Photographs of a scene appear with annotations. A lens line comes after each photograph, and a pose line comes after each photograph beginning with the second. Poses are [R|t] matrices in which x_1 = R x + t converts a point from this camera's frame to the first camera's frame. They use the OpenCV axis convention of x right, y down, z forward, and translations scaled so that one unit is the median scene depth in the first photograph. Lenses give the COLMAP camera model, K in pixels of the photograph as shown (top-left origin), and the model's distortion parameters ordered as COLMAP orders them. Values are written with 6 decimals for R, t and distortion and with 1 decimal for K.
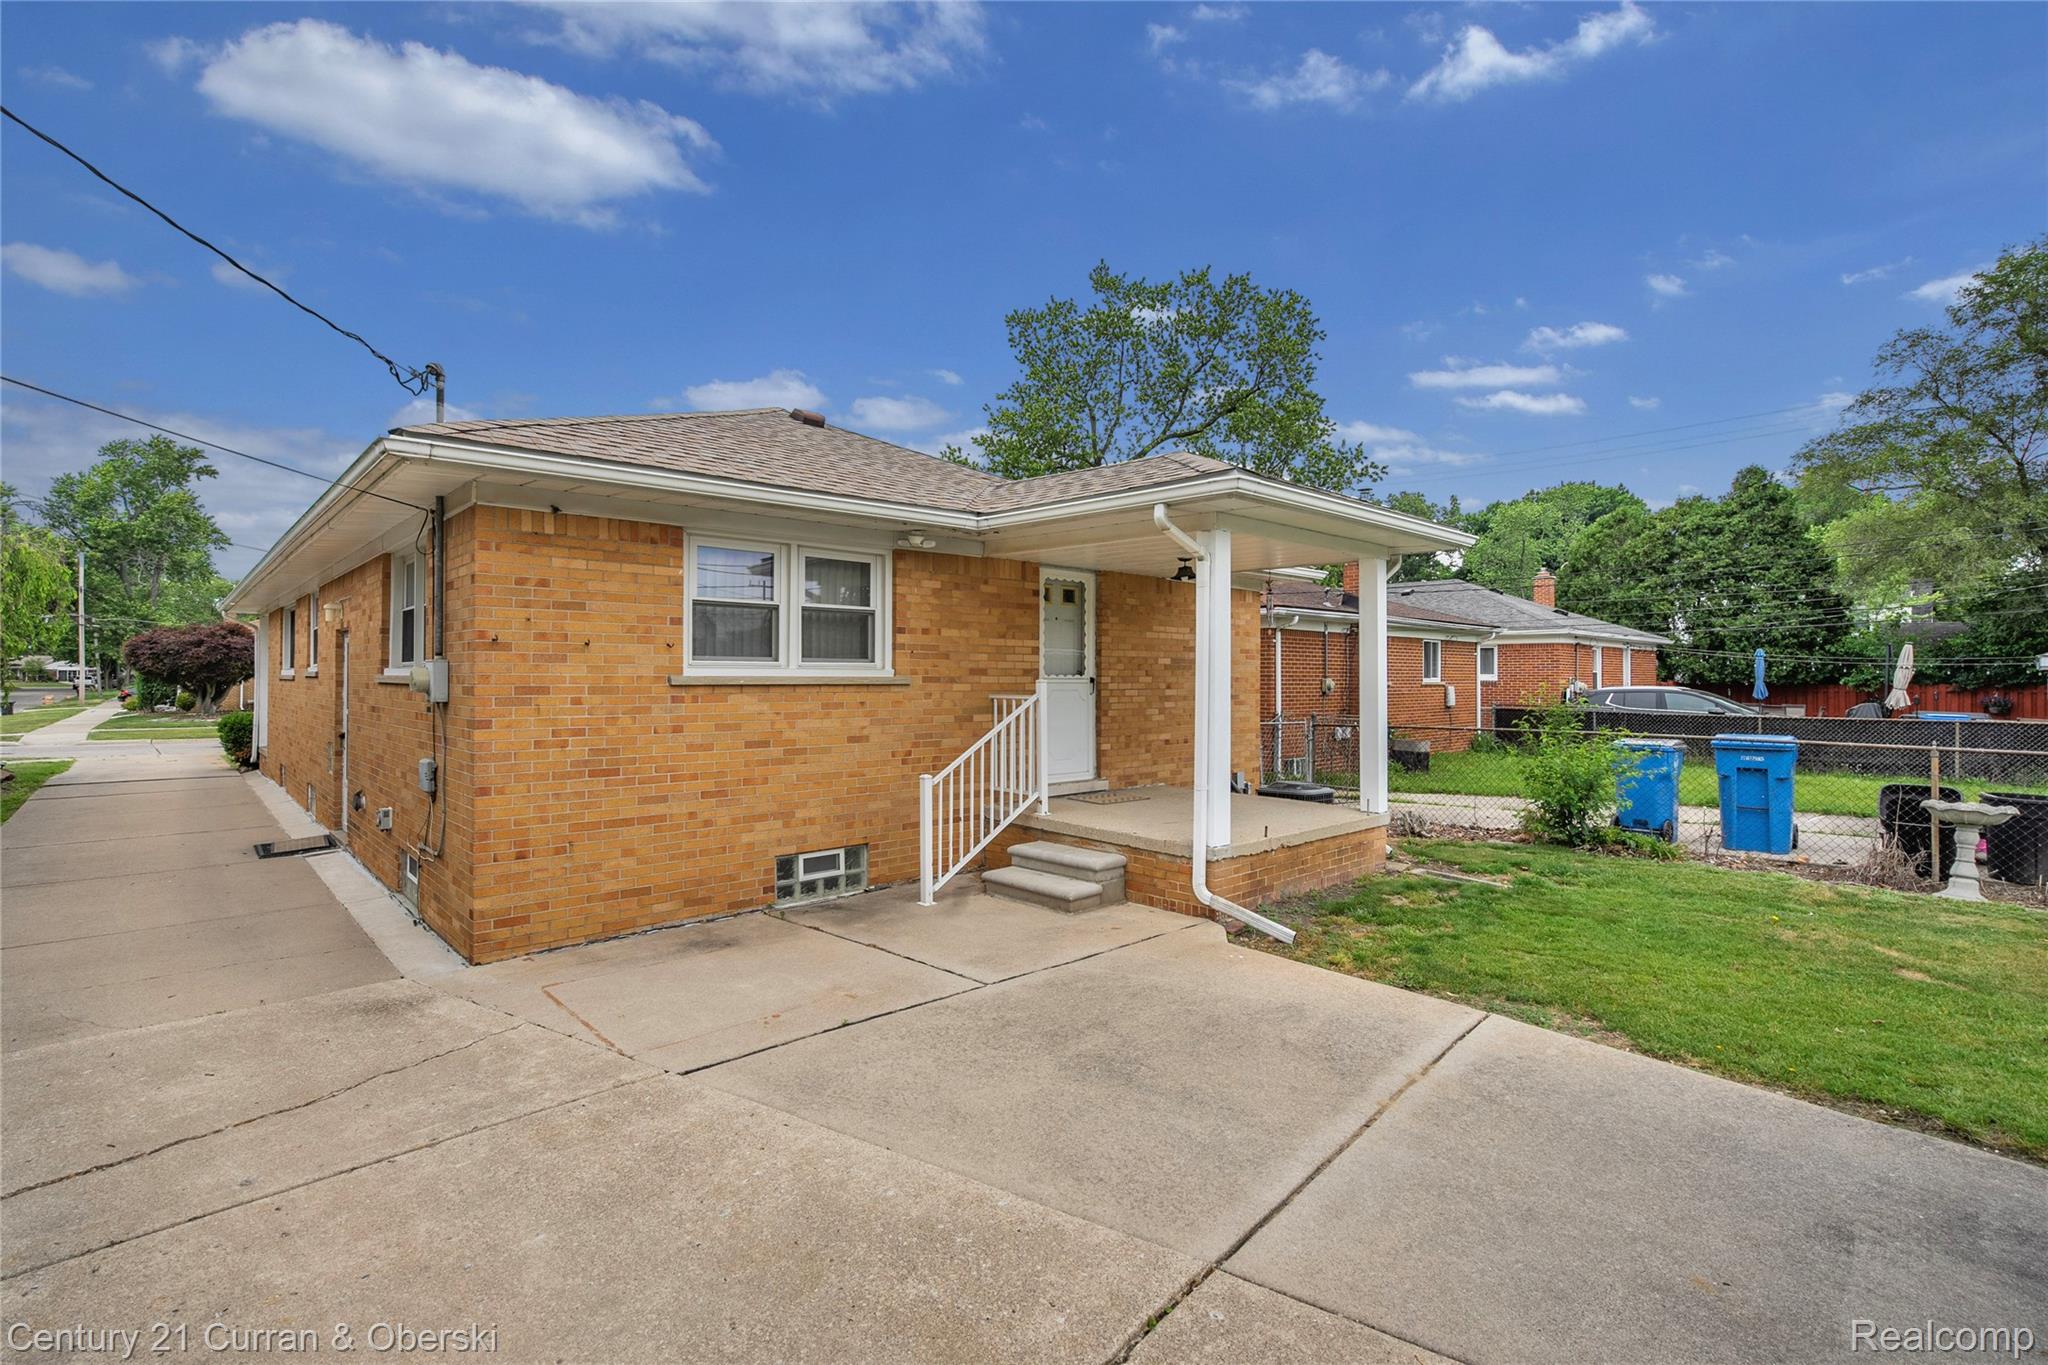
lens RADIAL K [[922.0, 0, 1017.8], [0, 922.0, 673.4], [0, 0, 1]] dist [-0.008048, 0.001905]
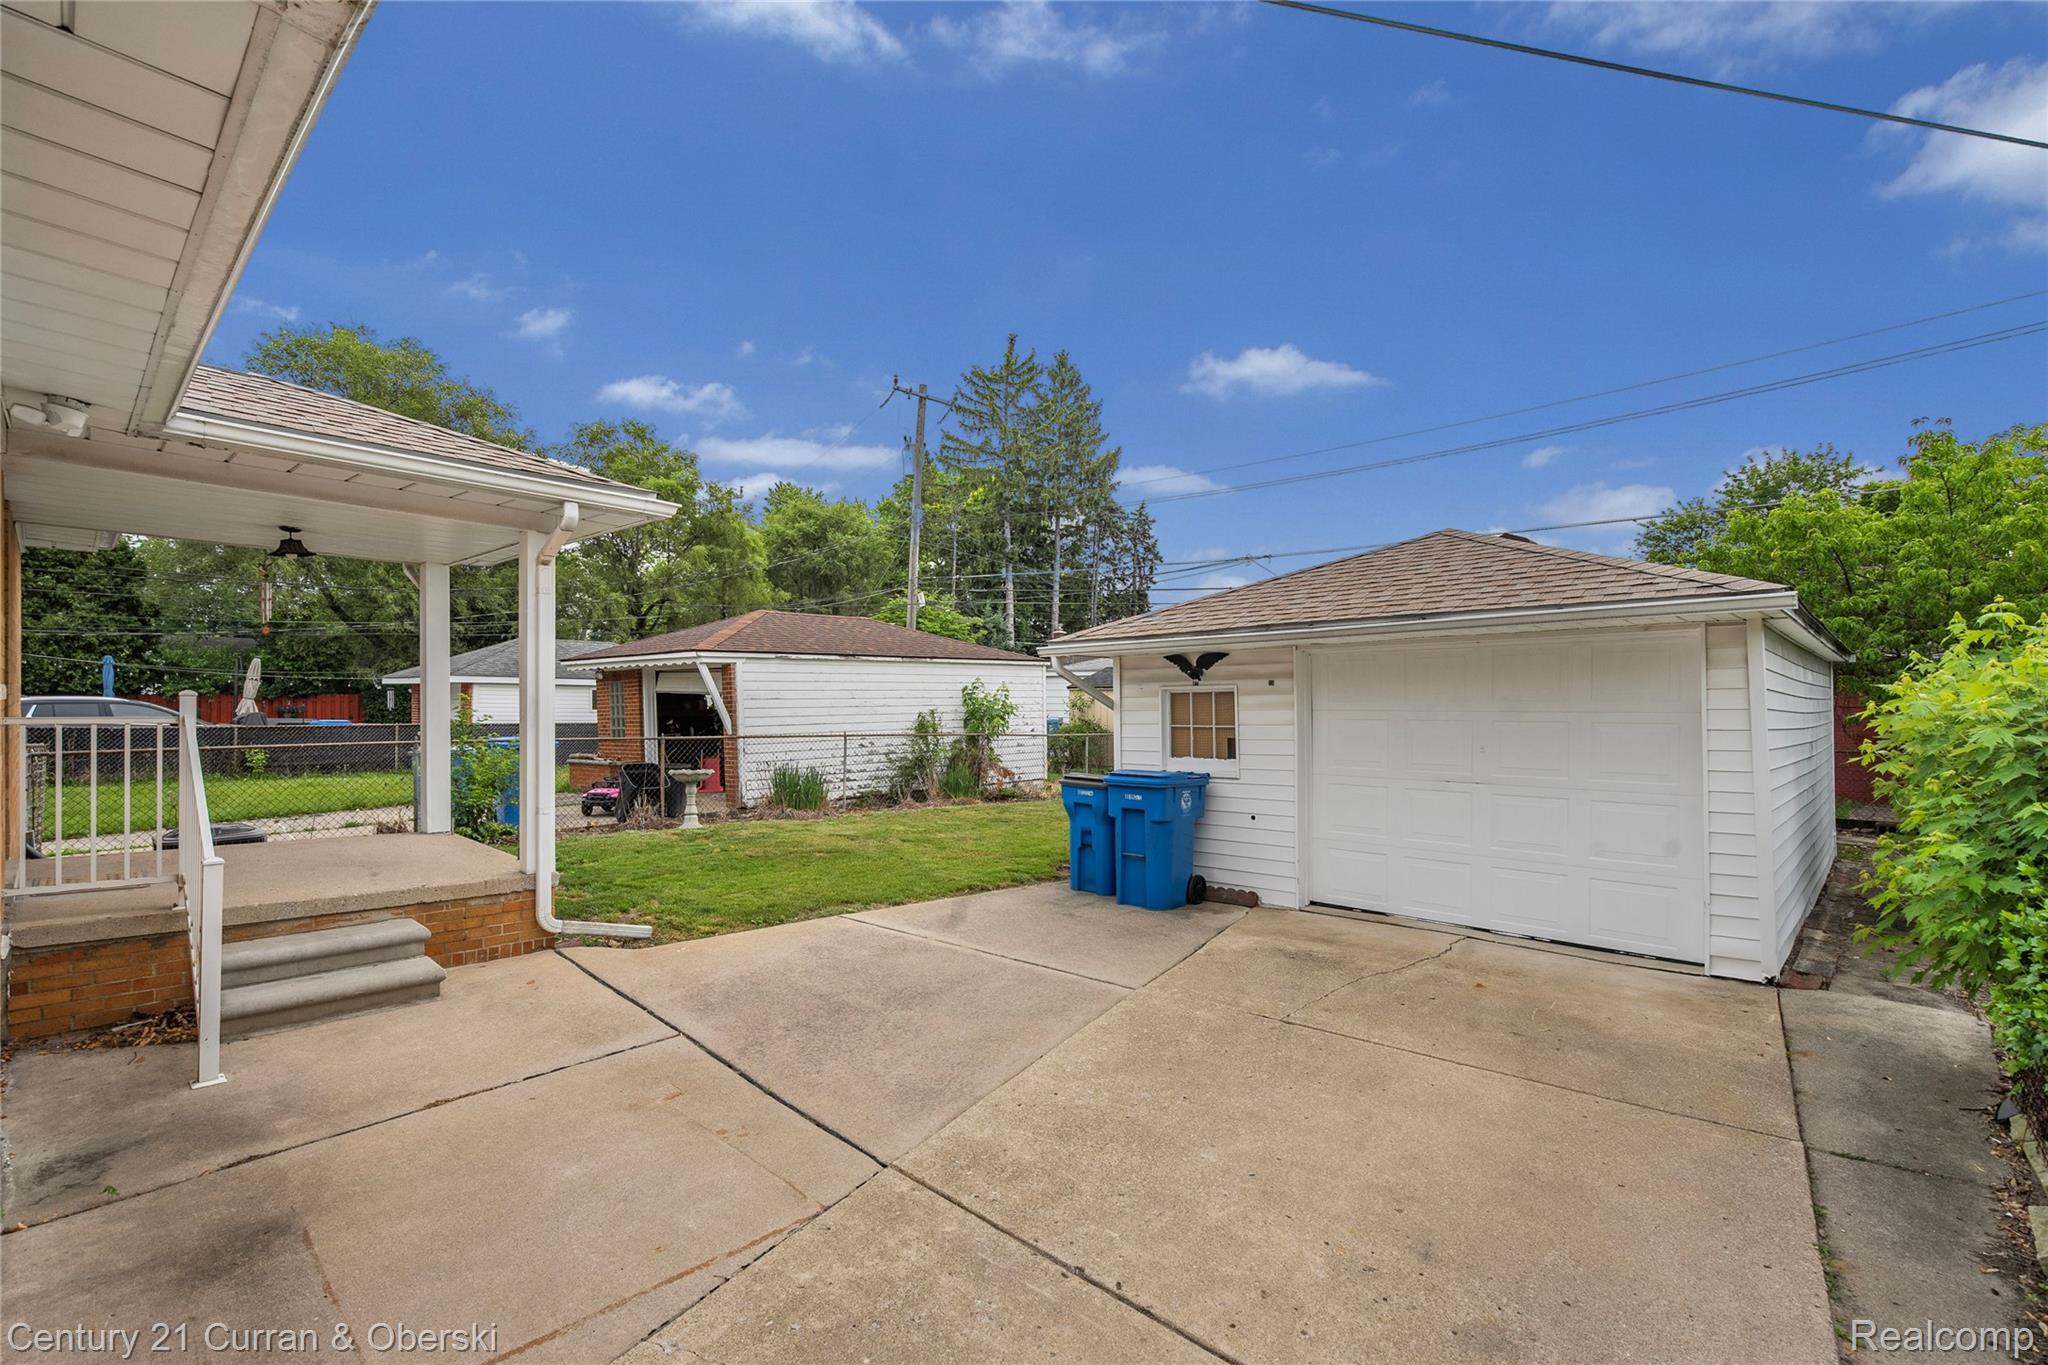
lens RADIAL K [[922.0, 0, 1023.8], [0, 922.0, 698.5], [0, 0, 1]] dist [-0.008048, 0.001905]
pose [[-0.049671, -0.002482, 0.998763, -1.084892], [-0.015942, 0.999871, 0.001691, 0.002931], [-0.998638, -0.015838, -0.049704, 0.820314]]
